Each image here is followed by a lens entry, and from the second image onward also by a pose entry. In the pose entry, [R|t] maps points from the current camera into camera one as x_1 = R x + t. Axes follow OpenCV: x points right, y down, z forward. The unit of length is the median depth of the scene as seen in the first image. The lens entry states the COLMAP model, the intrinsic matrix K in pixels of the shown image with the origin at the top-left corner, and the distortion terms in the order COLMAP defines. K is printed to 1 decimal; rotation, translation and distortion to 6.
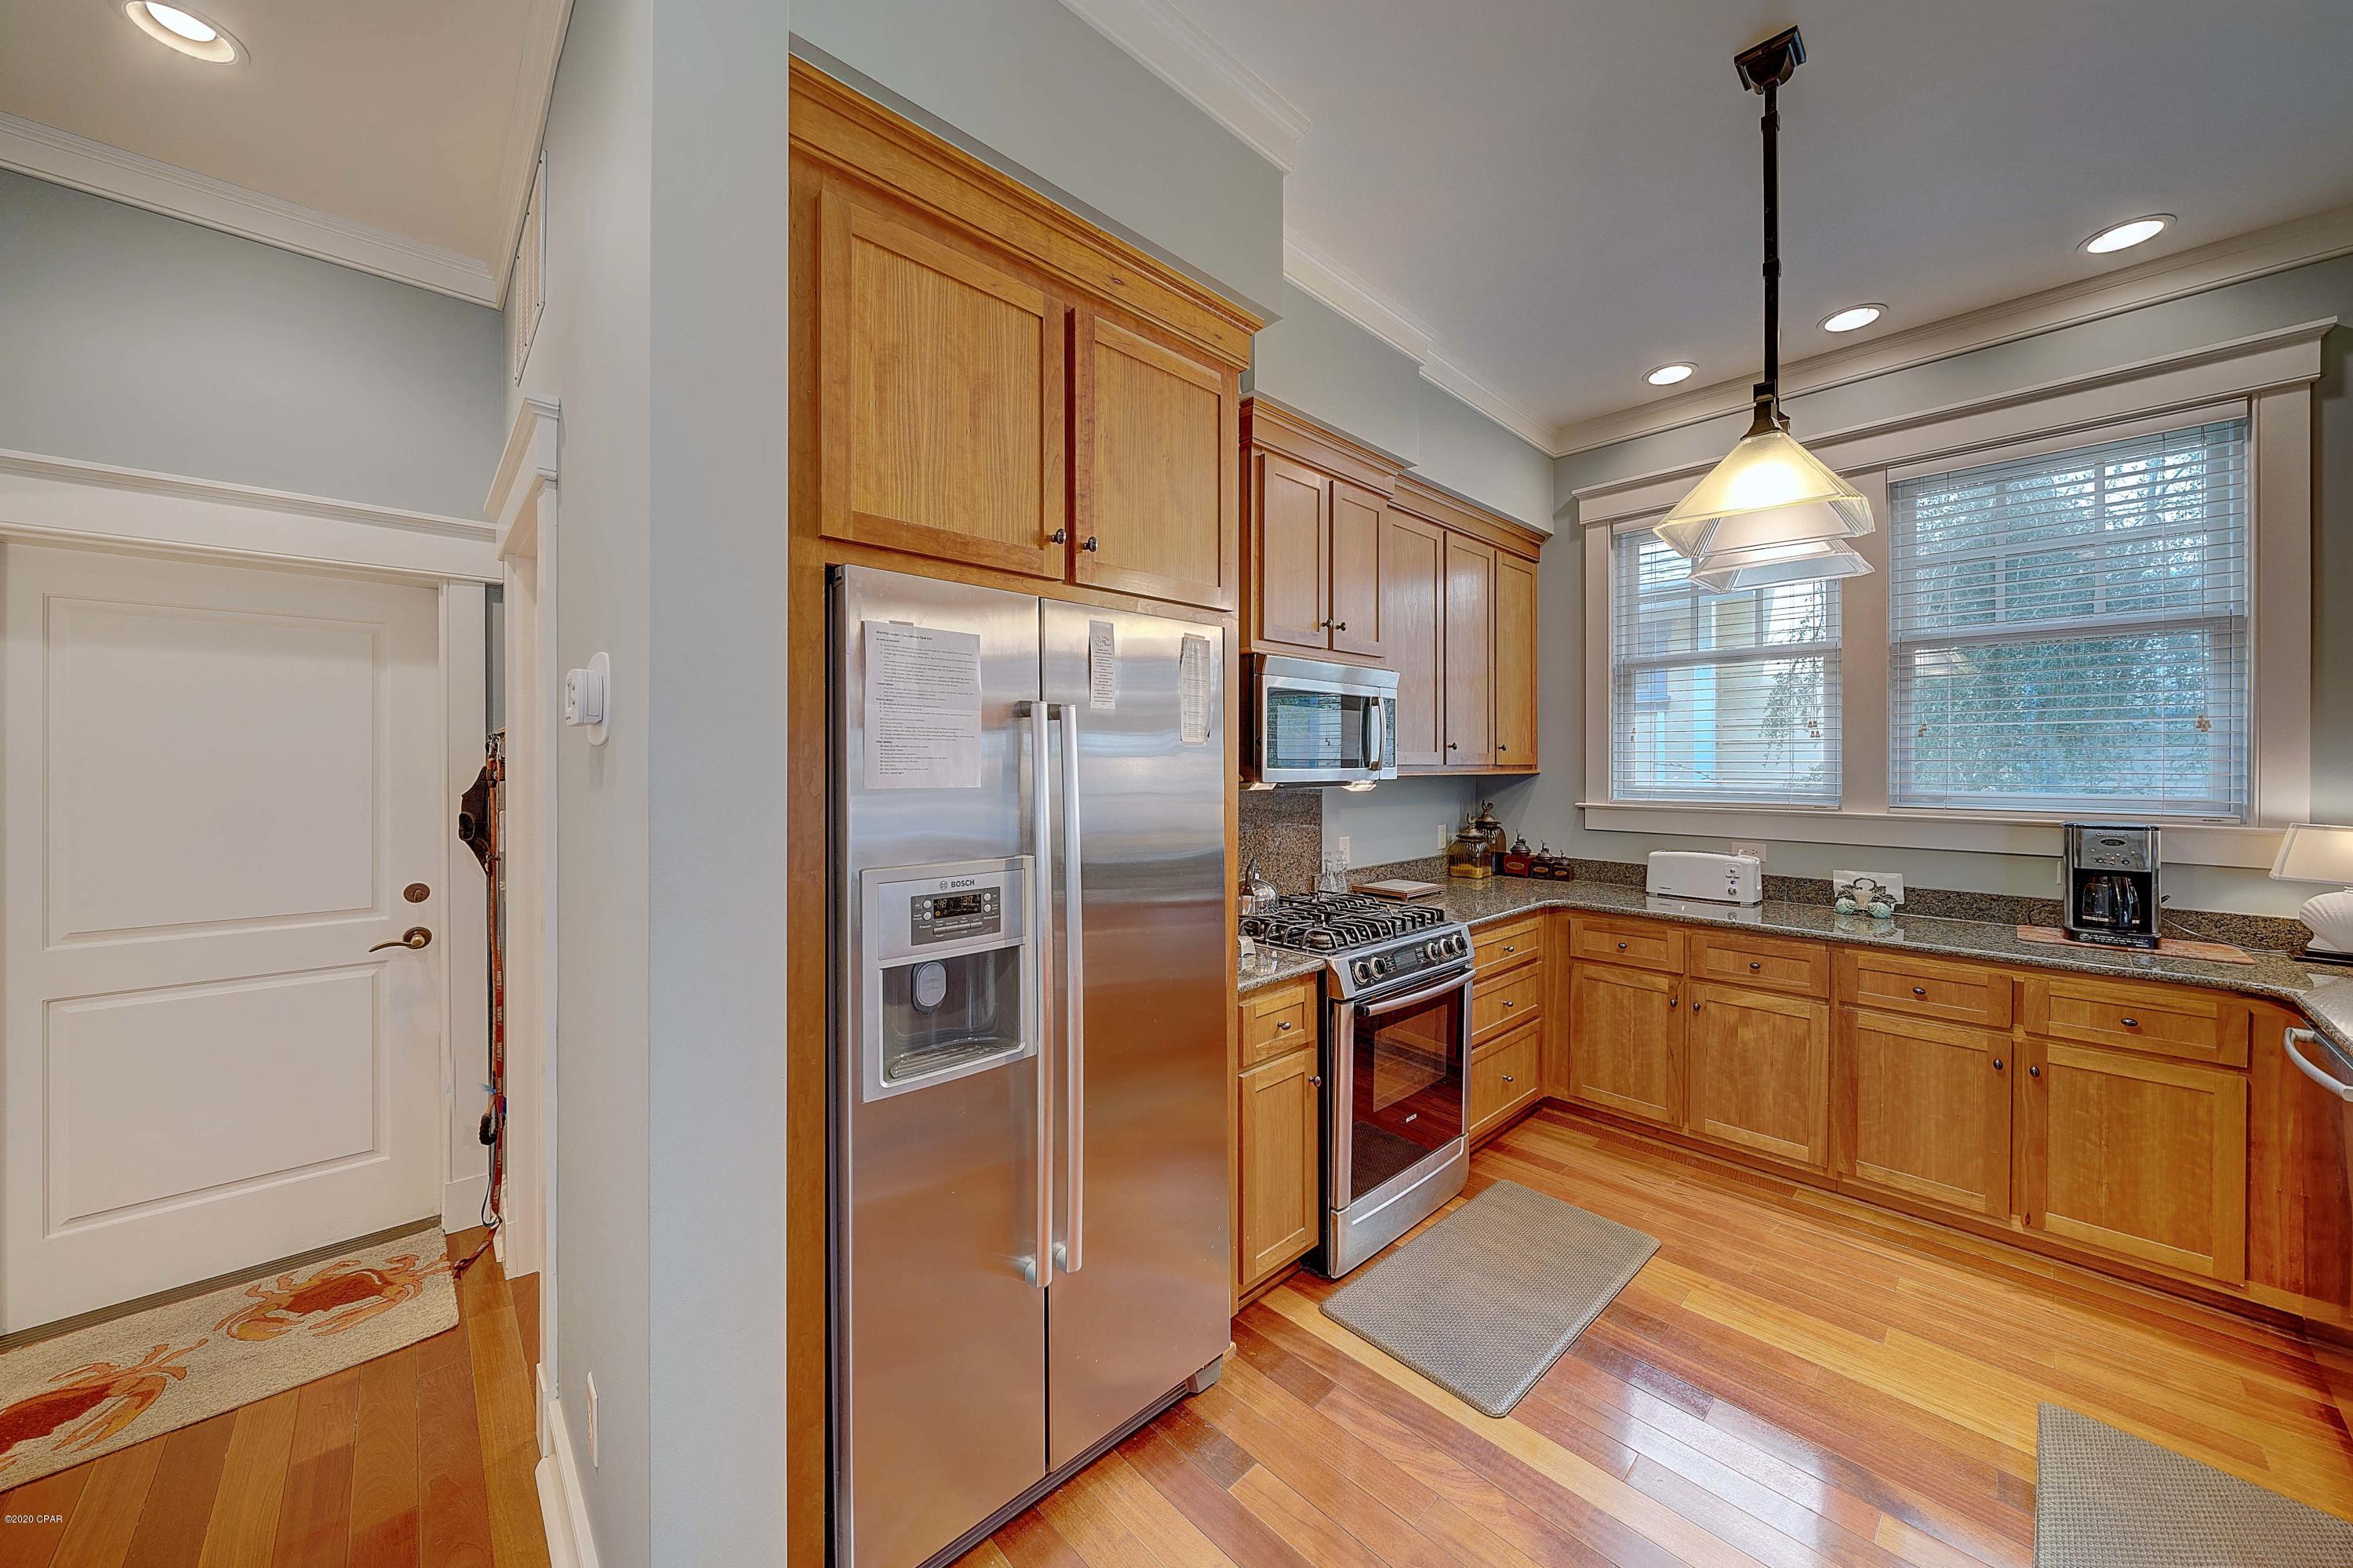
lens RADIAL K [[832.5, 0, 1177.6], [0, 832.5, 767.5], [0, 0, 1]] dist [-0.000099, -0.000079]
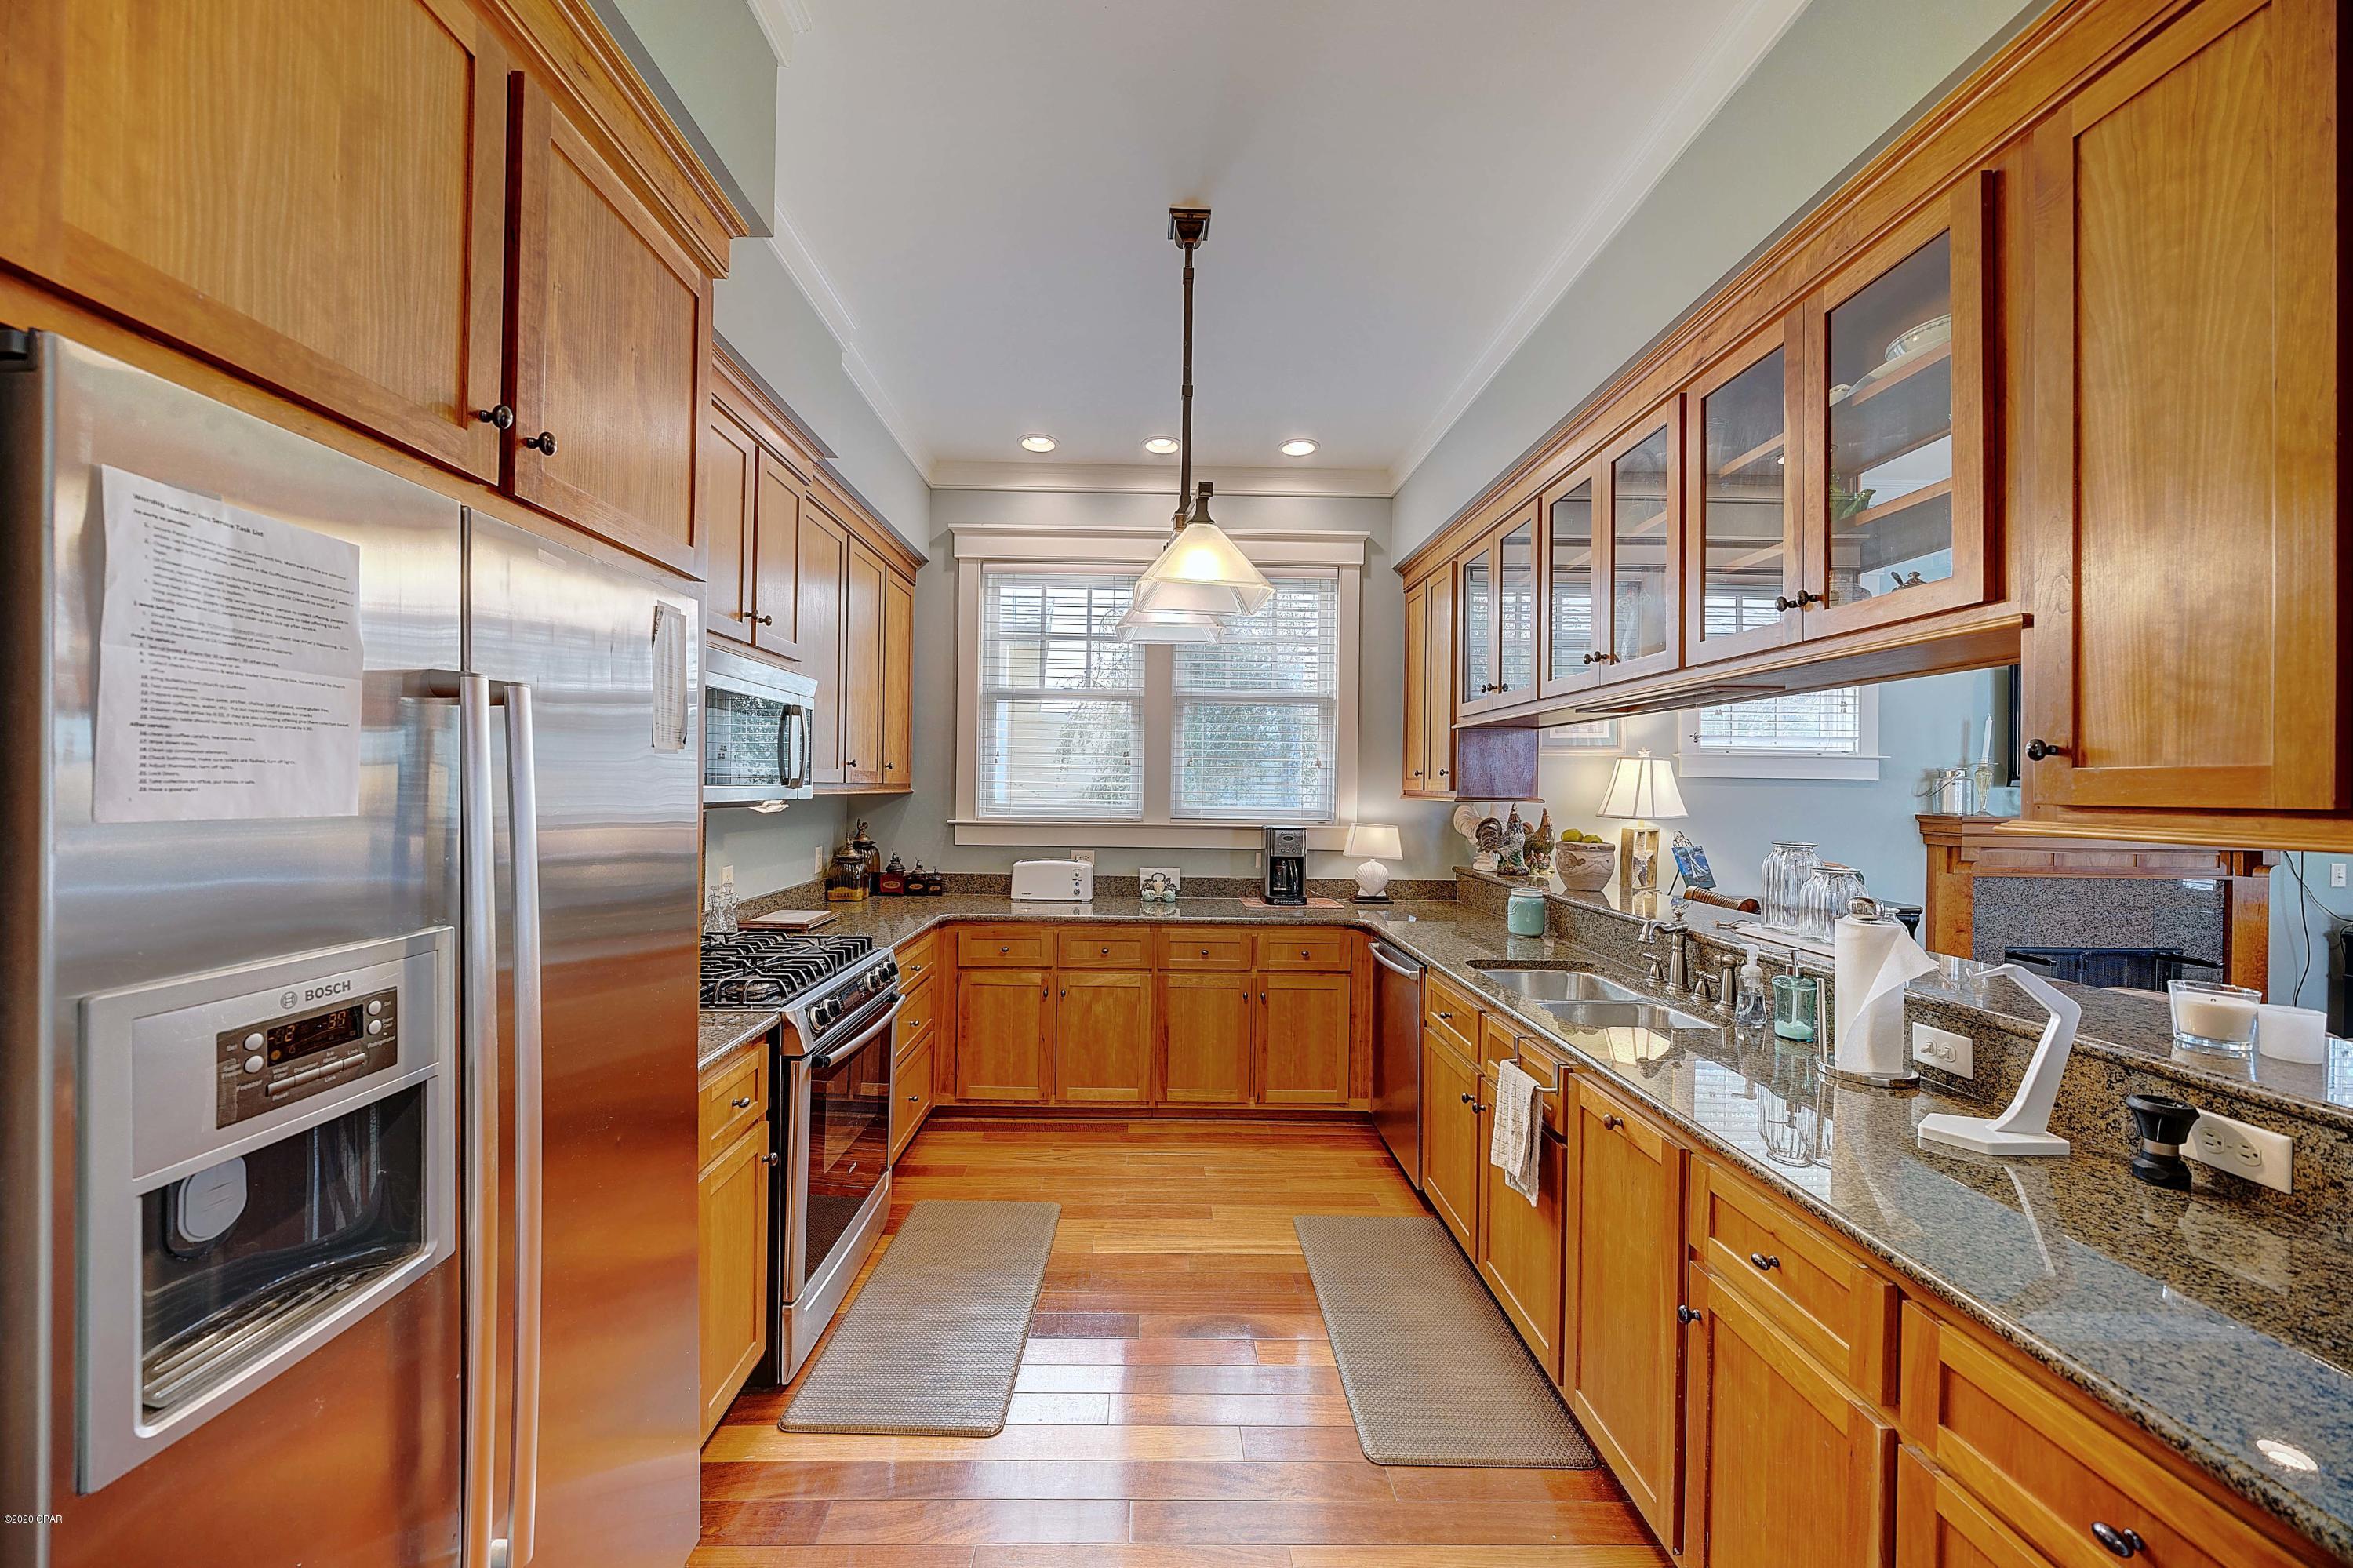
lens RADIAL K [[831.4, 0, 1176.5], [0, 831.4, 784.0], [0, 0, 1]] dist [-0.001458, -0.000285]
pose [[0.674771, 0.010290, 0.737955, -0.148882], [-0.008668, 0.999944, -0.006017, 0.000623], [-0.737976, -0.002336, 0.674823, 0.112538]]
